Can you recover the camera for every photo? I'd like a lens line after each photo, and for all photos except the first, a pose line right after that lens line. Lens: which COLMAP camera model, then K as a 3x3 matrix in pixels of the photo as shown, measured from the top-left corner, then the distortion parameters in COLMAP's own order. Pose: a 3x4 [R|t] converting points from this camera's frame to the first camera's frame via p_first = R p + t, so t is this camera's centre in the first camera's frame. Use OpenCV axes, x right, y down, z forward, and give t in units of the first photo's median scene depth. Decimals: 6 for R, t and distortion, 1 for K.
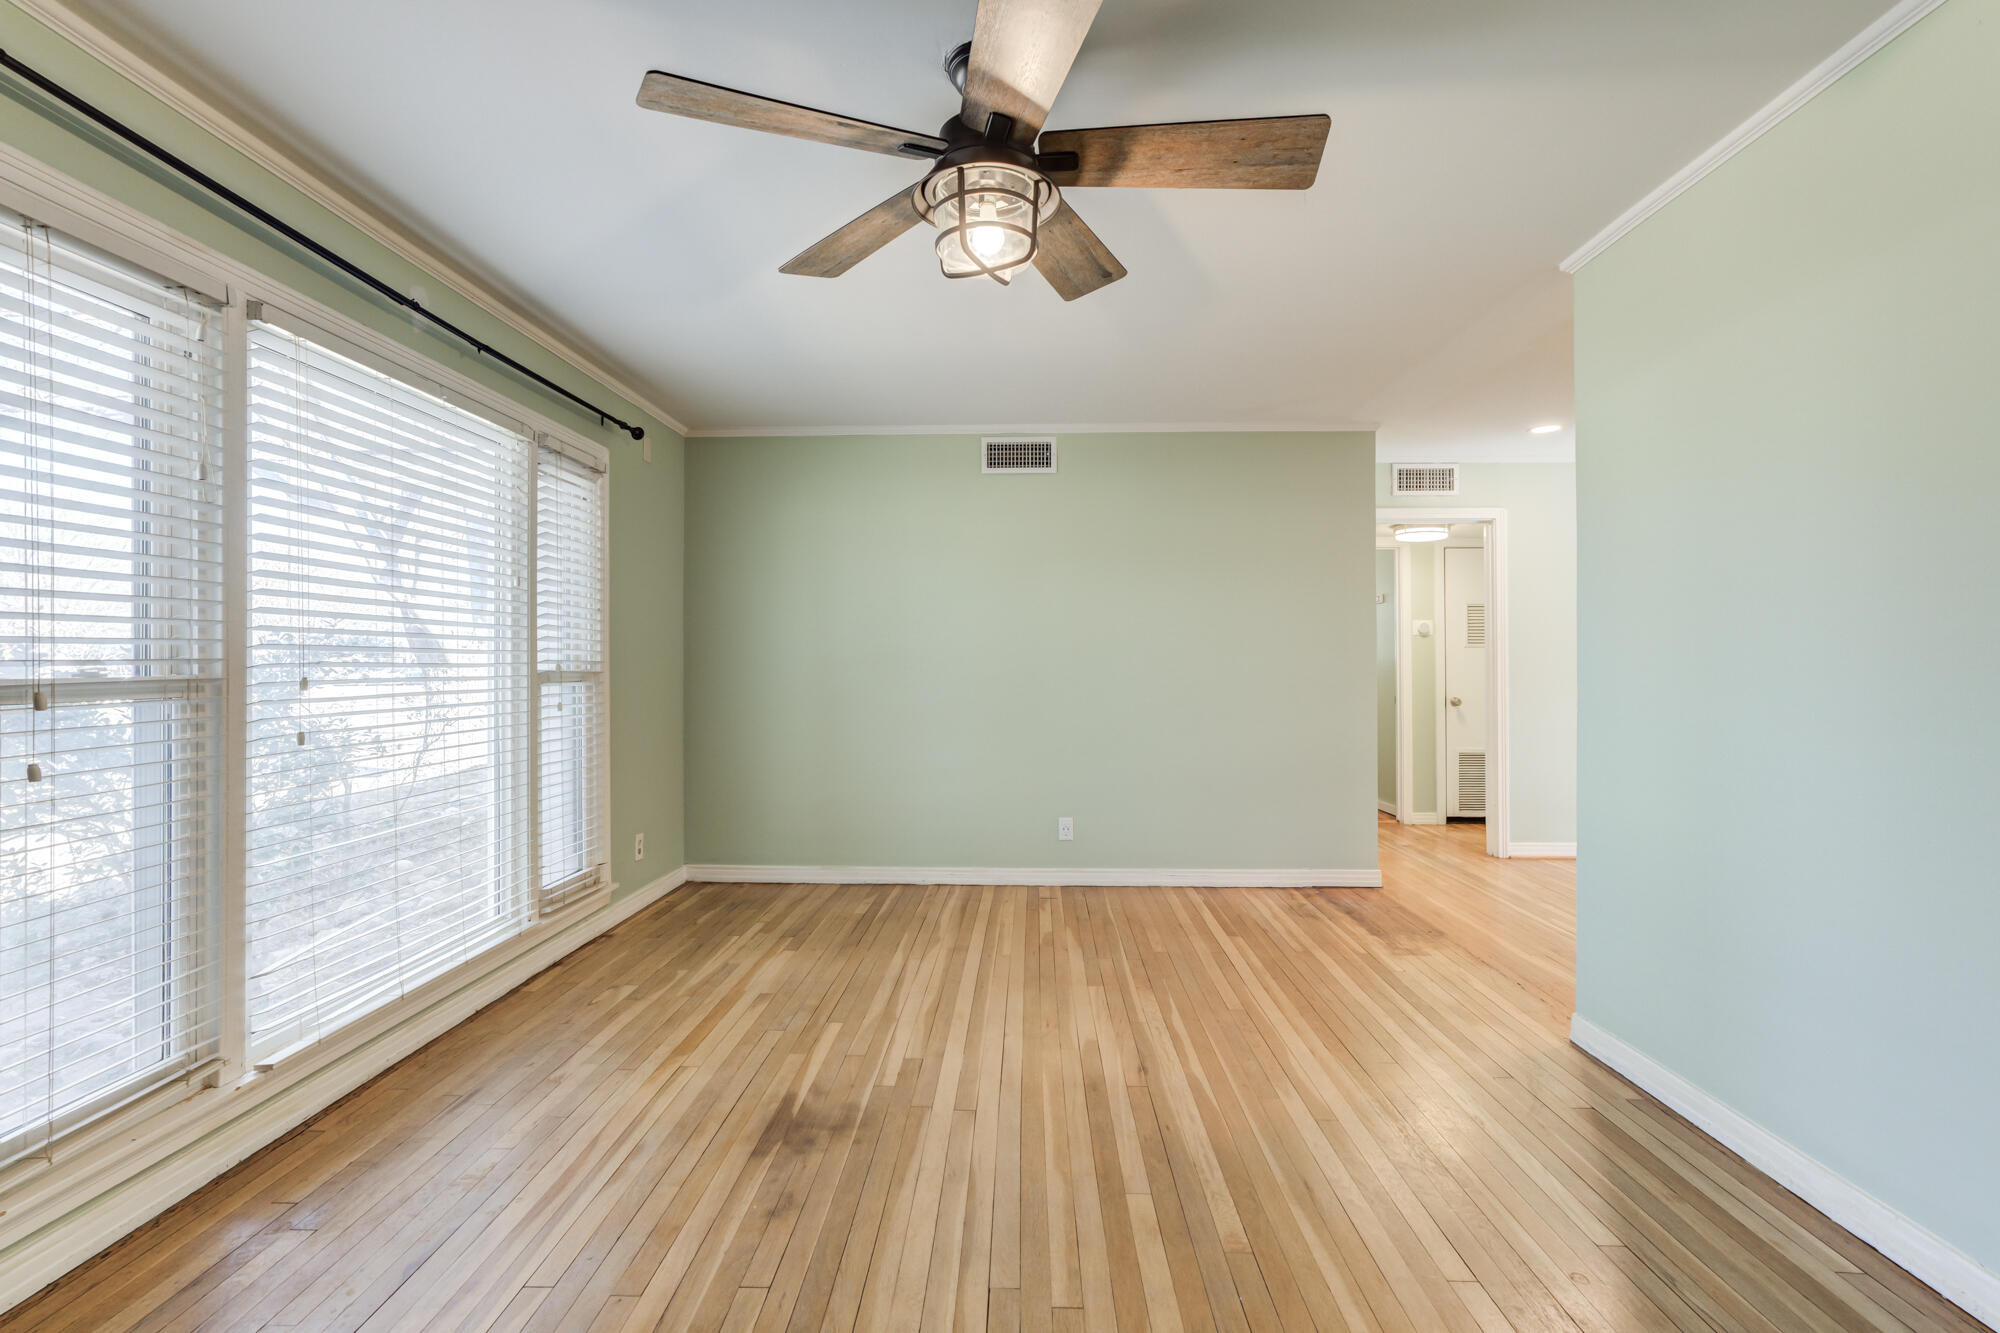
lens RADIAL K [[905.4, 0, 997.8], [0, 905.4, 657.3], [0, 0, 1]] dist [-0.021066, 0.016877]
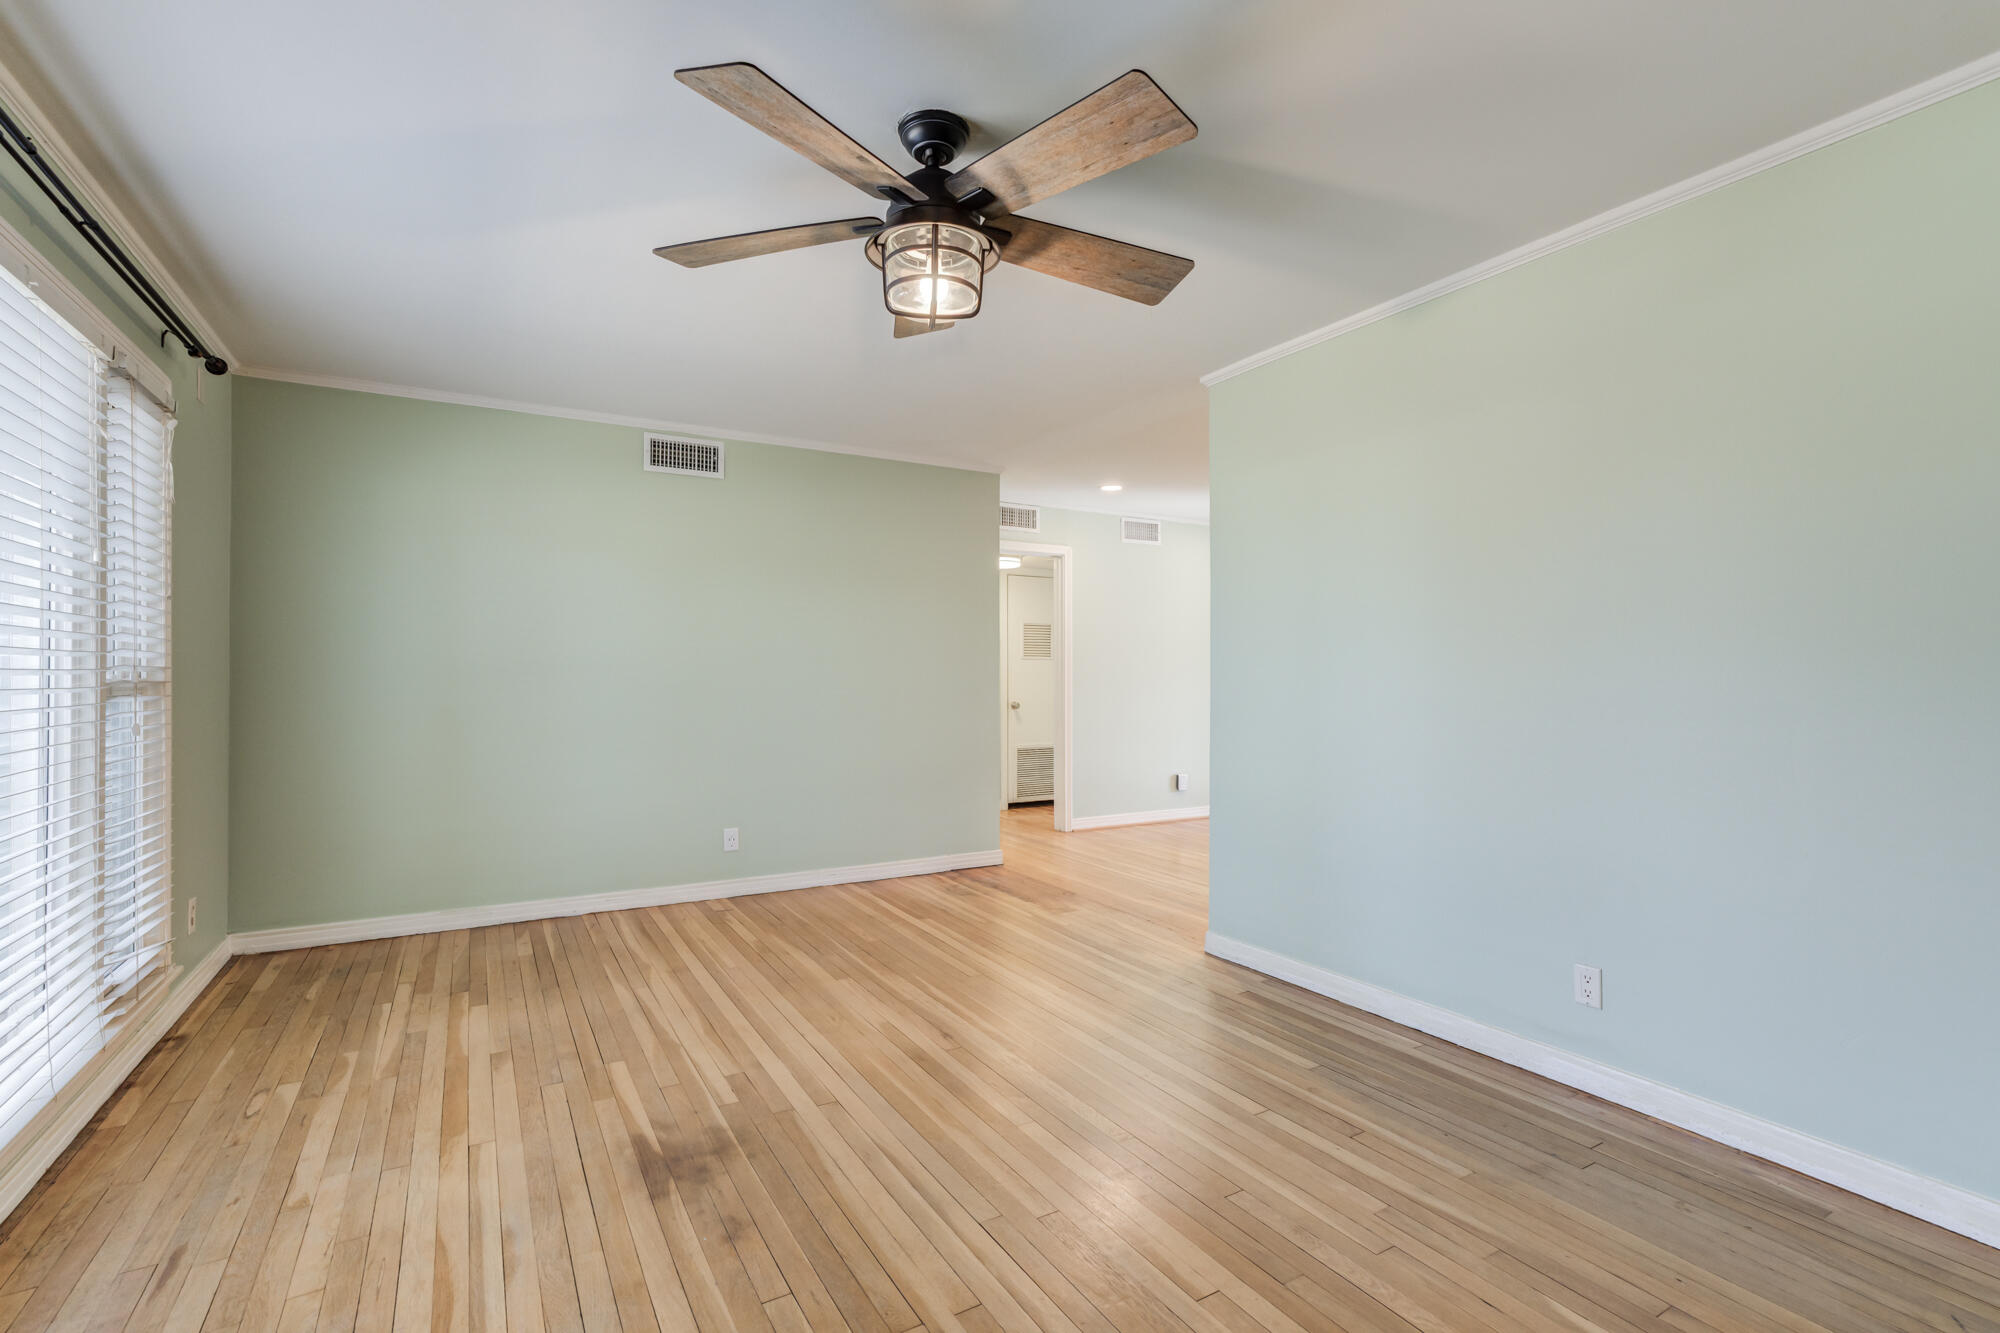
lens RADIAL K [[909.3, 0, 991.3], [0, 909.3, 665.3], [0, 0, 1]] dist [-0.020907, 0.017760]
pose [[0.846319, 0.007091, 0.532629, -0.344044], [-0.006614, 0.999974, -0.002804, 0.000082], [-0.532635, -0.001150, 0.846344, 0.014991]]
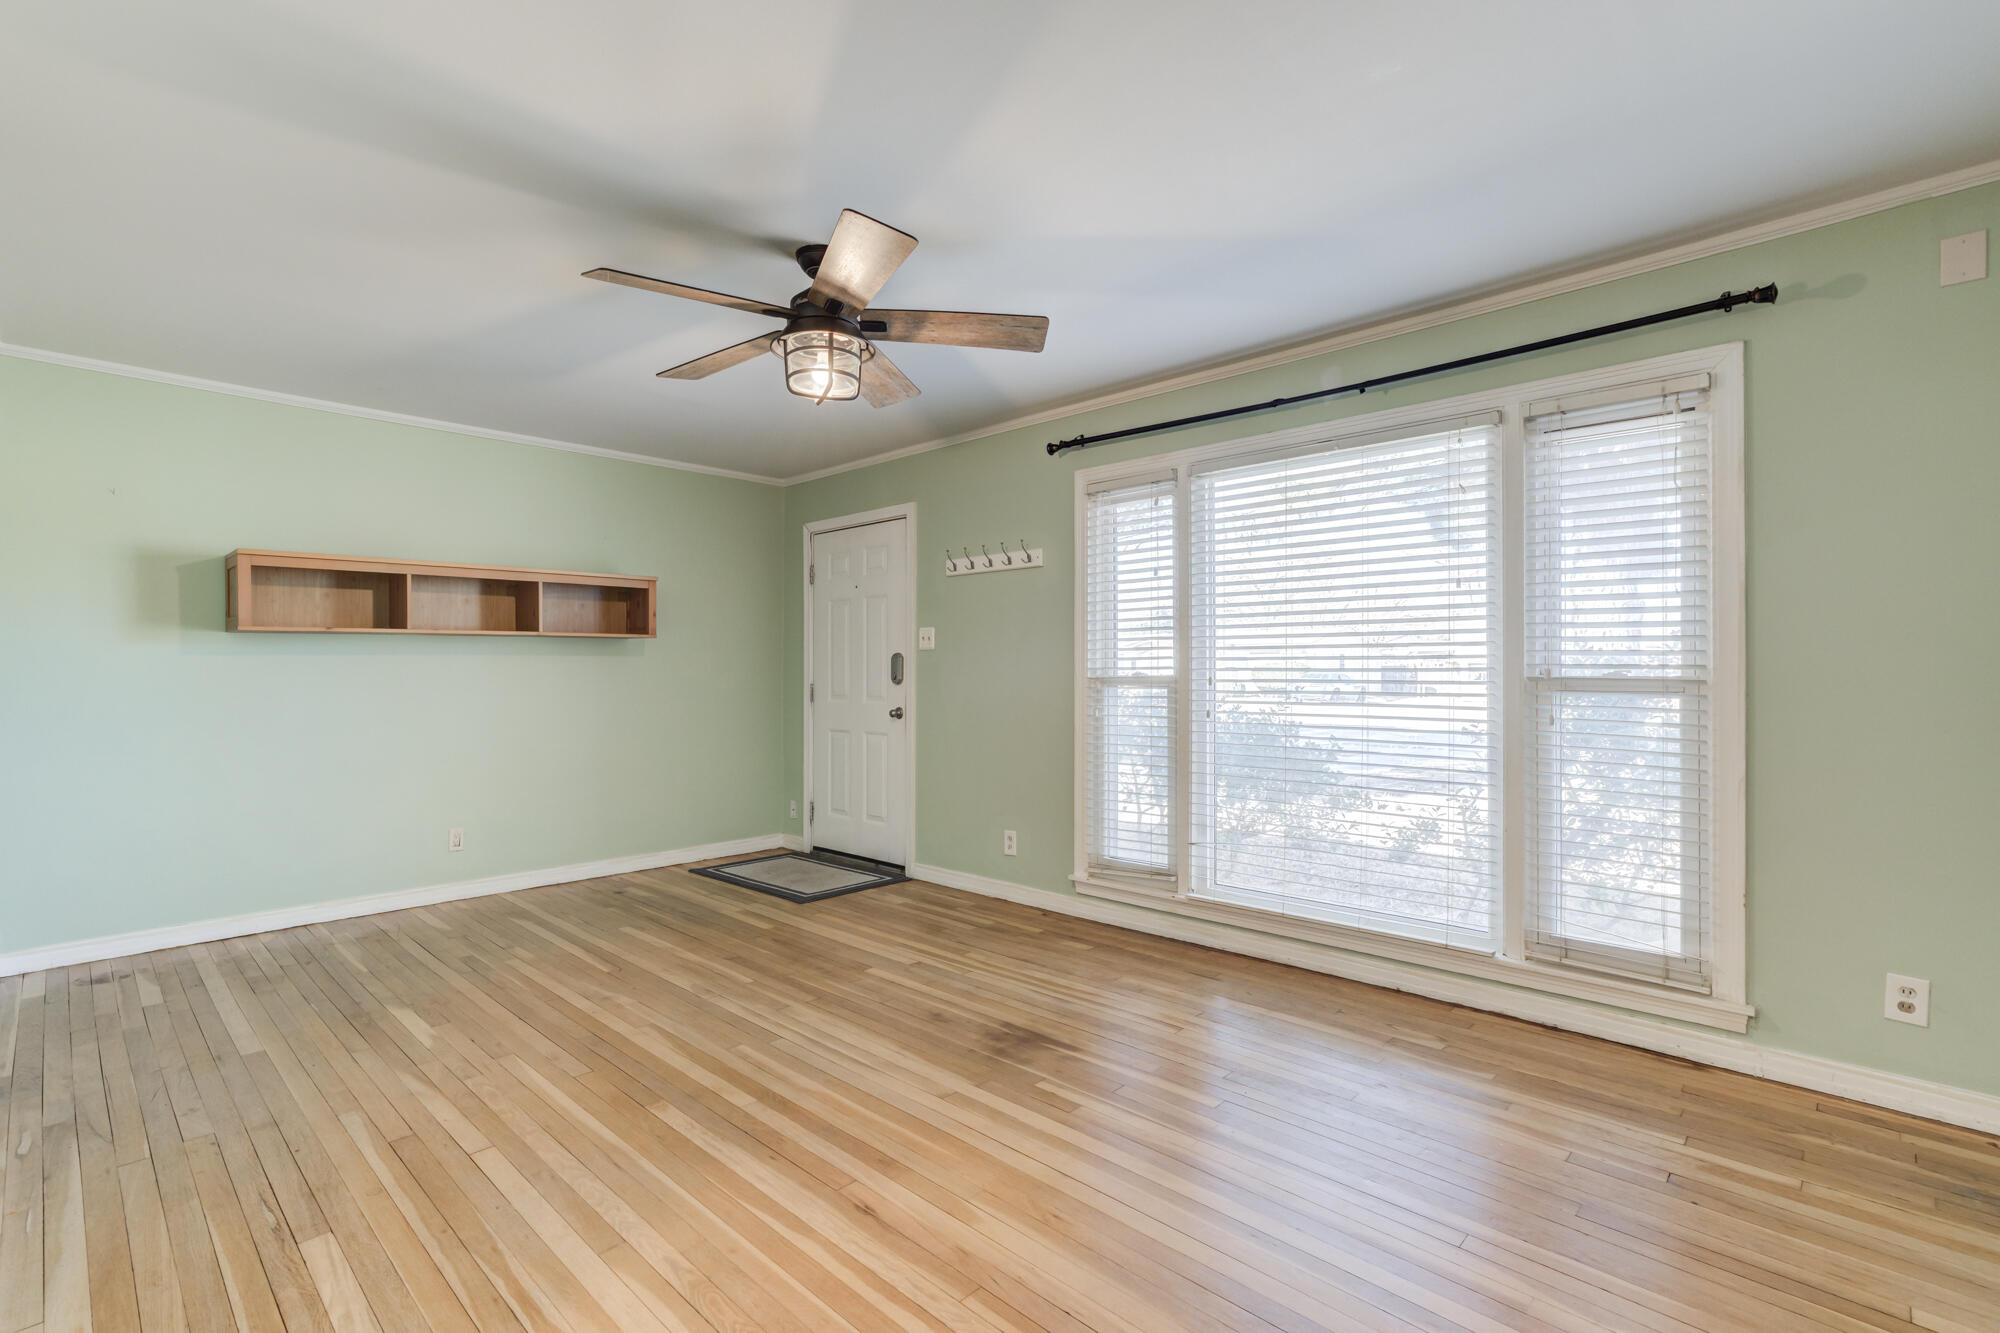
lens RADIAL K [[909.3, 0, 991.3], [0, 909.3, 665.3], [0, 0, 1]] dist [-0.020907, 0.017760]
pose [[-0.664334, -0.002042, -0.747433, 0.572225], [0.008184, 0.999916, -0.010005, 0.008341], [0.747391, -0.012763, -0.664262, 1.380415]]
